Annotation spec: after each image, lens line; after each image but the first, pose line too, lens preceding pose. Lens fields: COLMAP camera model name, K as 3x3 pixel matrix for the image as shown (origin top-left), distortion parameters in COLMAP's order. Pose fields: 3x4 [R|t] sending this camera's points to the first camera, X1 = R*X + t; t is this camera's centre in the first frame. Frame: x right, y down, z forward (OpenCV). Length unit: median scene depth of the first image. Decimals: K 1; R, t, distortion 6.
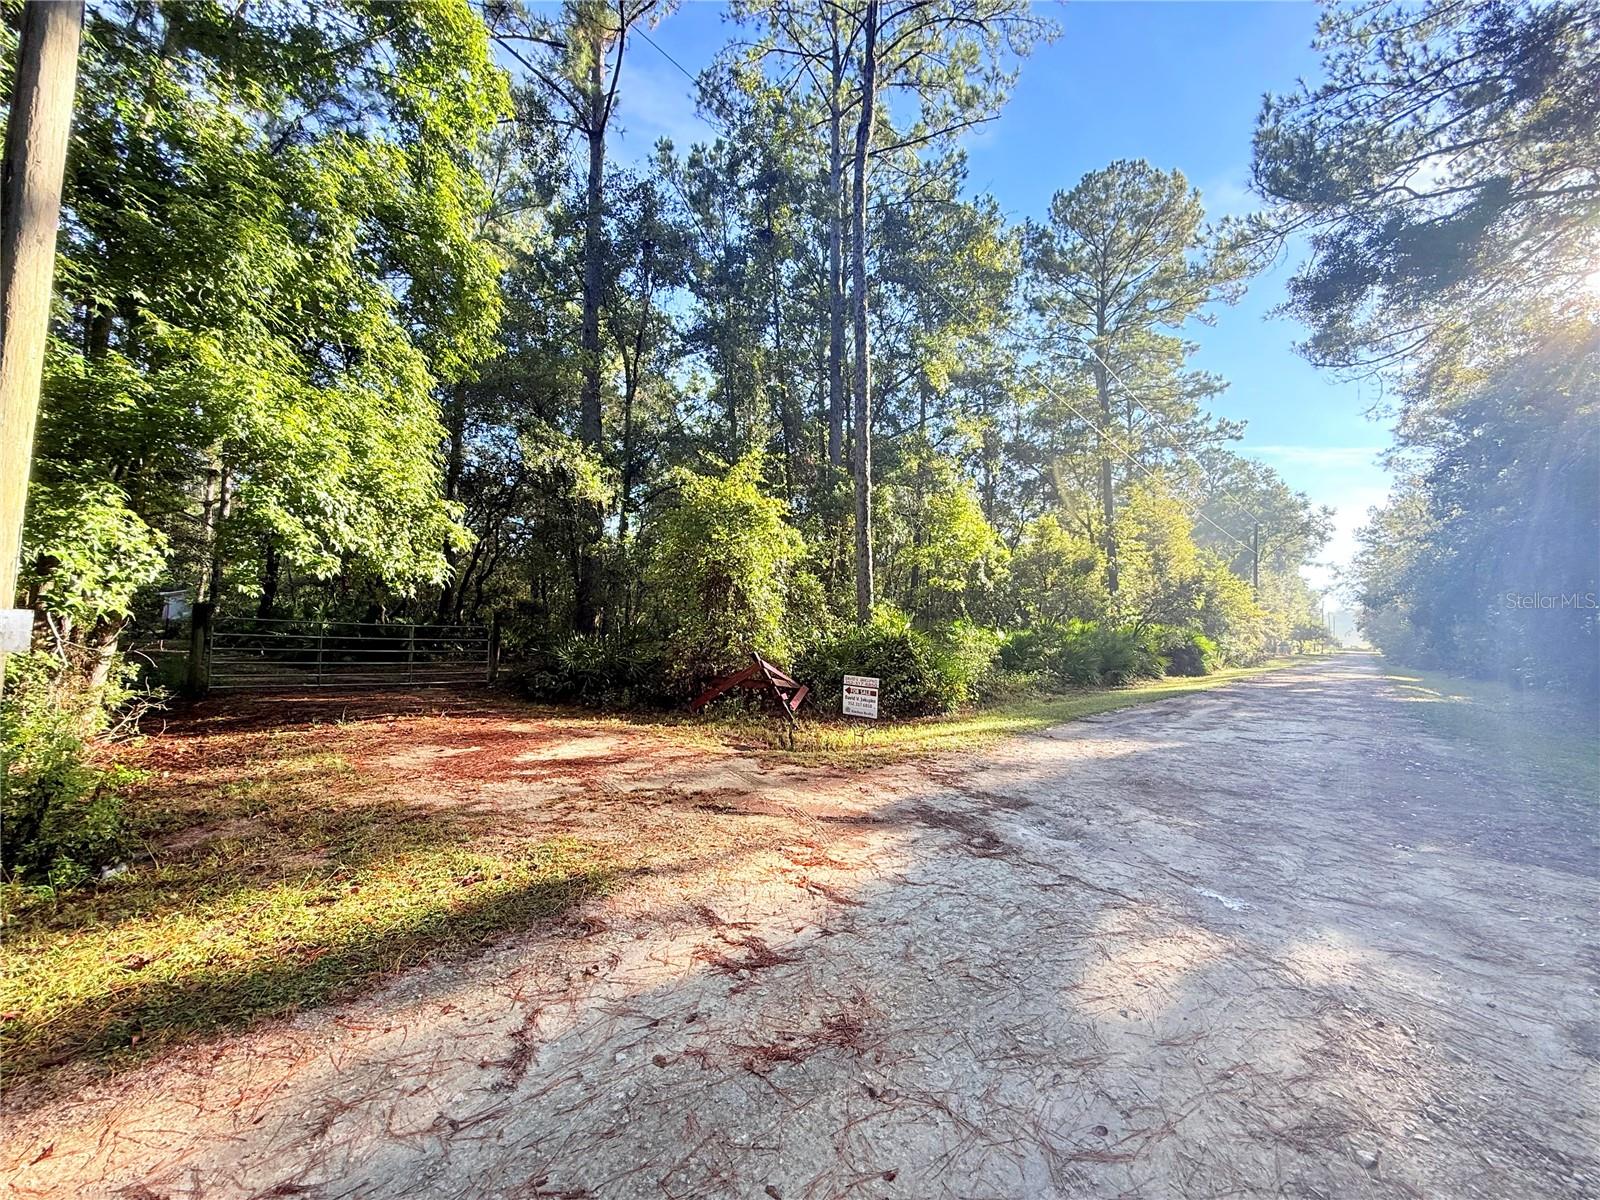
lens RADIAL K [[639.3, 0, 794.9], [0, 639.3, 601.6], [0, 0, 1]] dist [-0.000075, -0.000096]
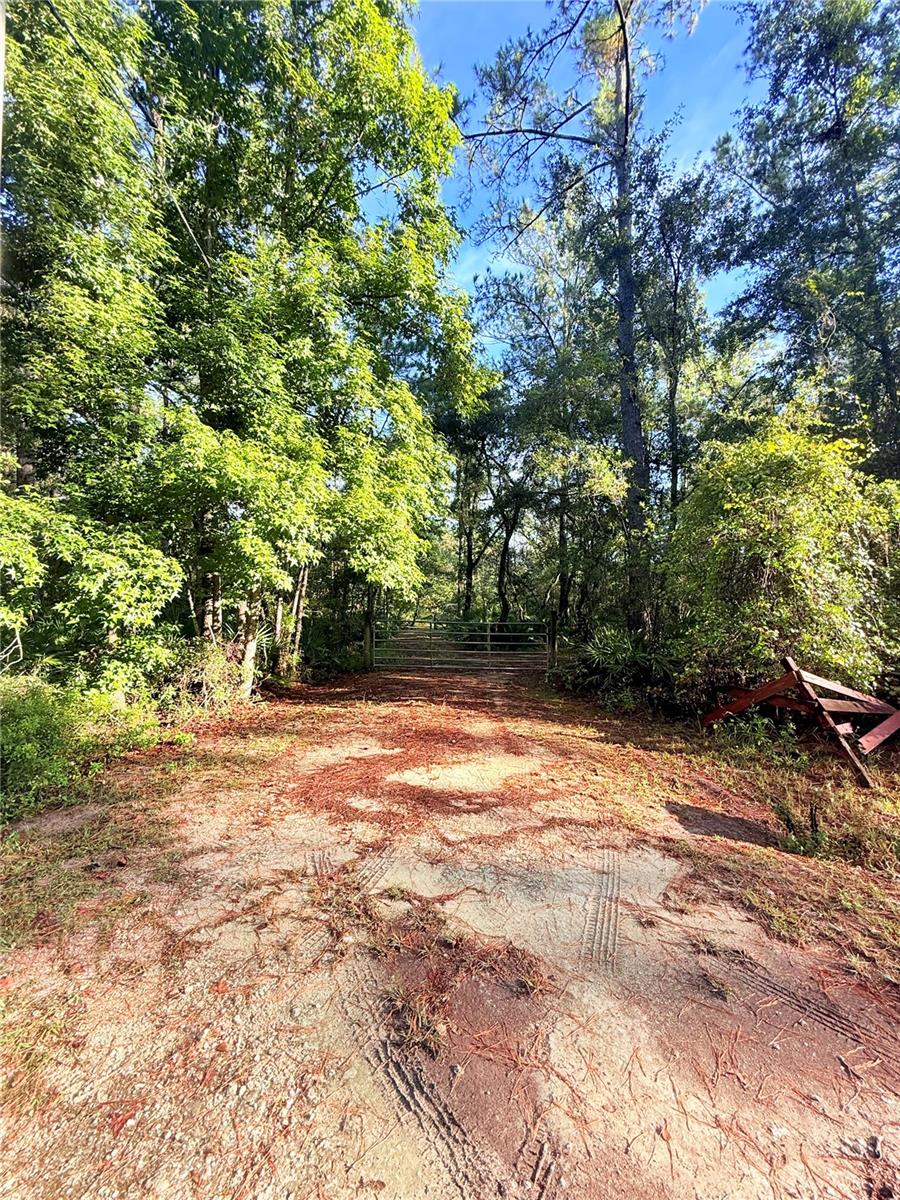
lens RADIAL K [[479.4, 0, 448.5], [0, 479.4, 598.4], [0, 0, 1]] dist [-0.000075, -0.000096]
pose [[0.667570, -0.050053, -0.742863, 0.051270], [0.047508, 0.998568, -0.024590, 0.005787], [0.743030, -0.018876, 0.668992, 0.233871]]
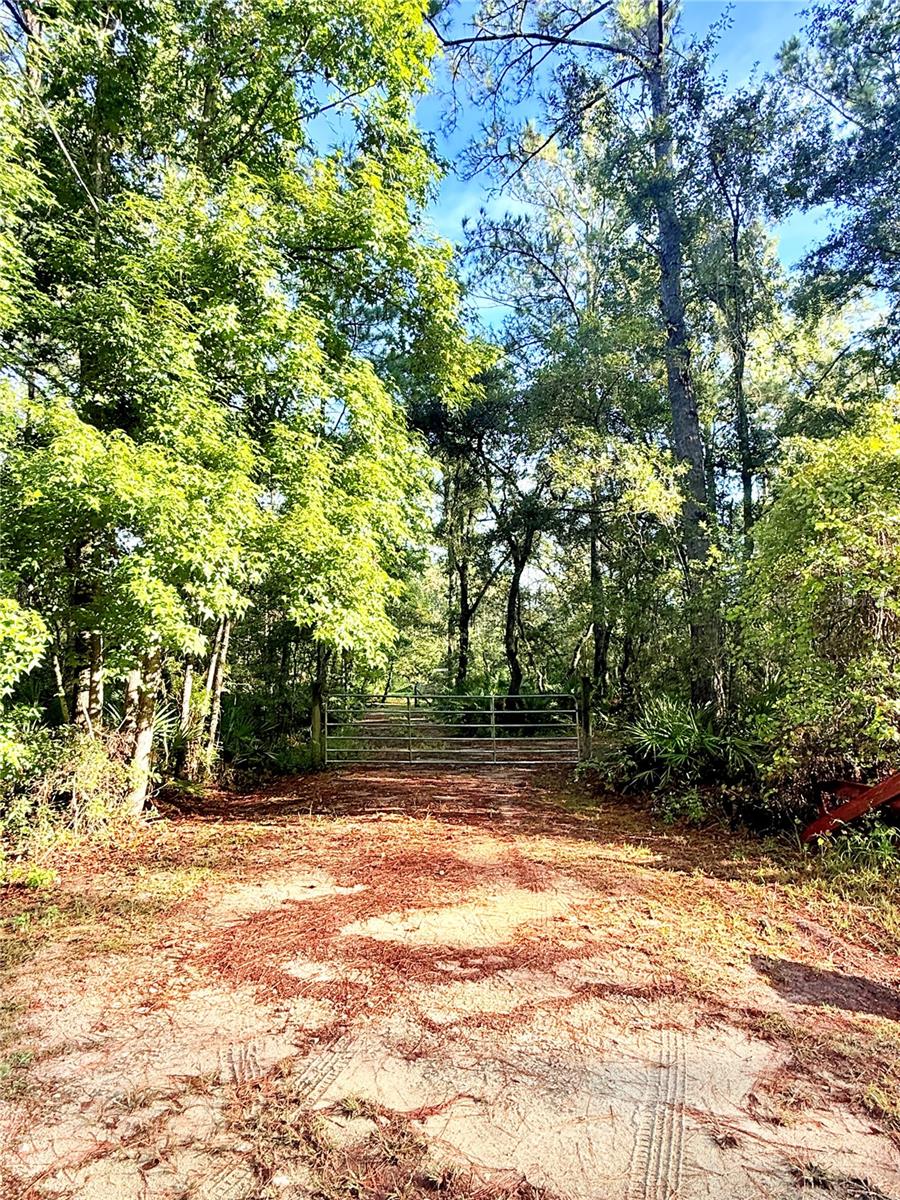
lens RADIAL K [[693.7, 0, 450.2], [0, 693.7, 601.5], [0, 0, 1]] dist [0.000467, 0.000175]
pose [[0.680611, -0.123275, -0.722199, 0.057334], [0.065237, 0.992024, -0.107853, 0.005261], [0.729735, 0.026291, 0.683225, 0.232556]]
